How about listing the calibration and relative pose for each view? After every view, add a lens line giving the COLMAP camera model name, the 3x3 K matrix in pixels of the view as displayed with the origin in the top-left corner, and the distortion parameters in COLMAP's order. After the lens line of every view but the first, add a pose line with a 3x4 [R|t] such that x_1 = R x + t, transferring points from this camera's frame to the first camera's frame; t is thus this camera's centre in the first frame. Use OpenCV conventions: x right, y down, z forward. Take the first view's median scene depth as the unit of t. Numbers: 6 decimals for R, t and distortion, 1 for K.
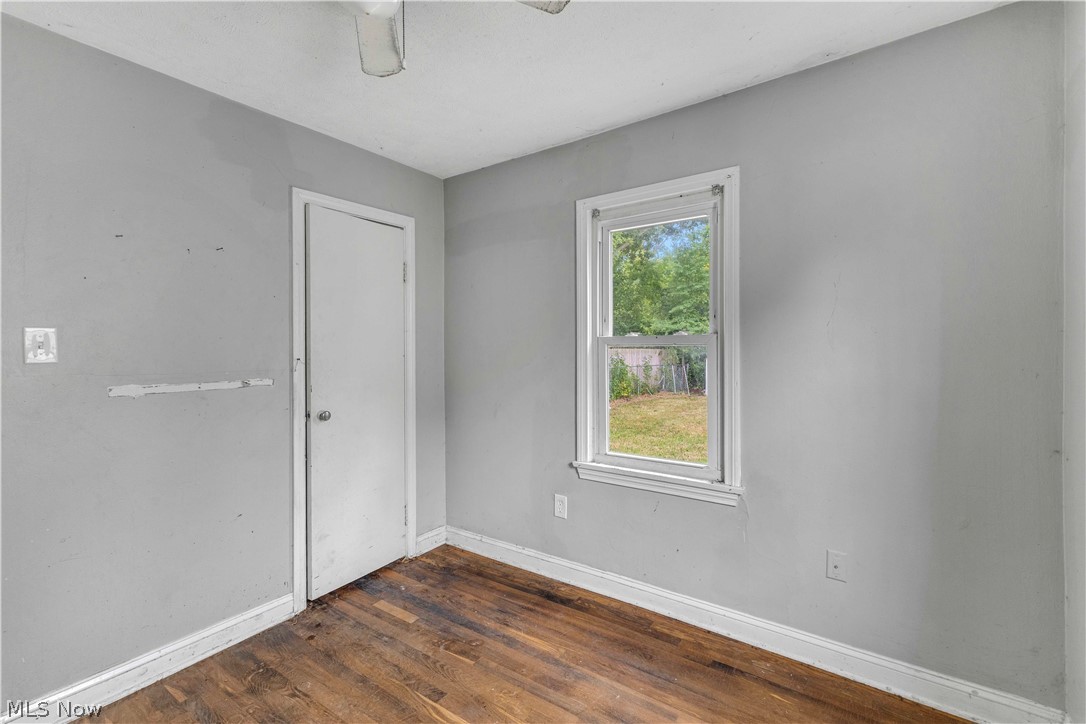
lens RADIAL K [[471.6, 0, 546.8], [0, 471.6, 358.3], [0, 0, 1]] dist [0.009878, -0.002764]
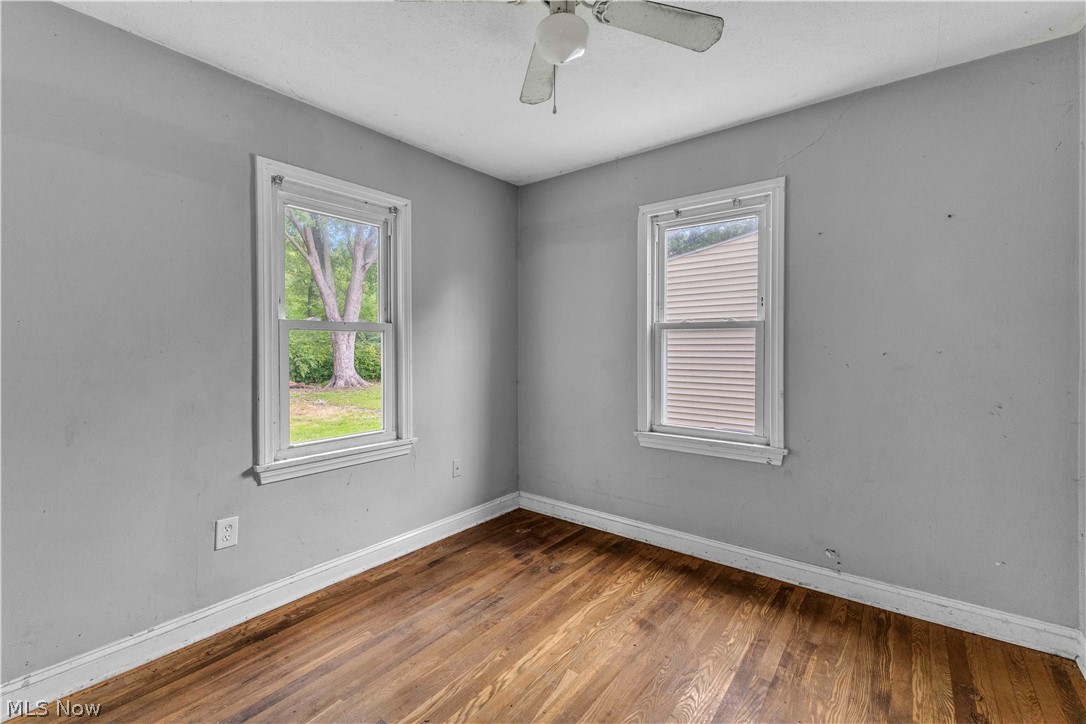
lens RADIAL K [[471.6, 0, 535.3], [0, 471.6, 351.6], [0, 0, 1]] dist [0.009878, -0.002764]
pose [[0.060450, -0.007690, 0.998142, -0.843454], [0.016099, 0.999848, 0.006728, 0.020507], [-0.998041, 0.015663, 0.060565, 0.516888]]
